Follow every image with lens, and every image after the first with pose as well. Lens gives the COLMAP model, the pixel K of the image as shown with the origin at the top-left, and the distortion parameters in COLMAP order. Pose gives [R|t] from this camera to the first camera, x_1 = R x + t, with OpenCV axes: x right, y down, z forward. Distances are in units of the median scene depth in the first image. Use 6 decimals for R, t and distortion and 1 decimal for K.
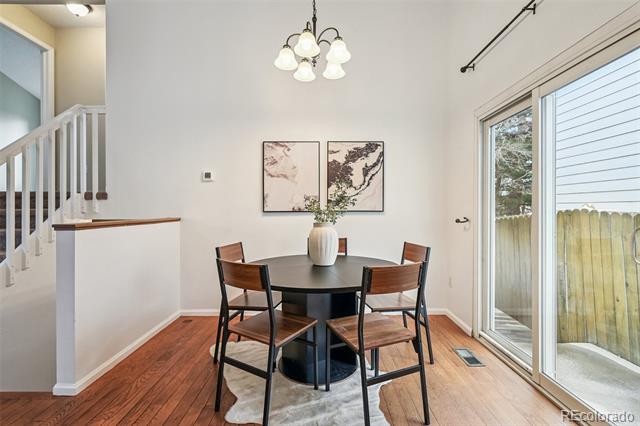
lens RADIAL K [[300.2, 0, 320.0], [0, 300.2, 213.0], [0, 0, 1]] dist [-0.000962, -0.000269]
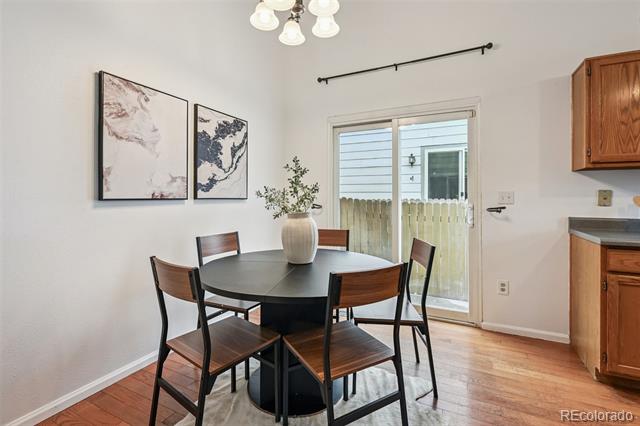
lens RADIAL K [[301.3, 0, 318.8], [0, 301.3, 196.3], [0, 0, 1]] dist [-0.001322, -0.000312]
pose [[0.445295, 0.007346, 0.895354, -0.502221], [0.001819, 0.999957, -0.009109, -0.004699], [-0.895382, 0.005684, 0.445262, 0.404969]]
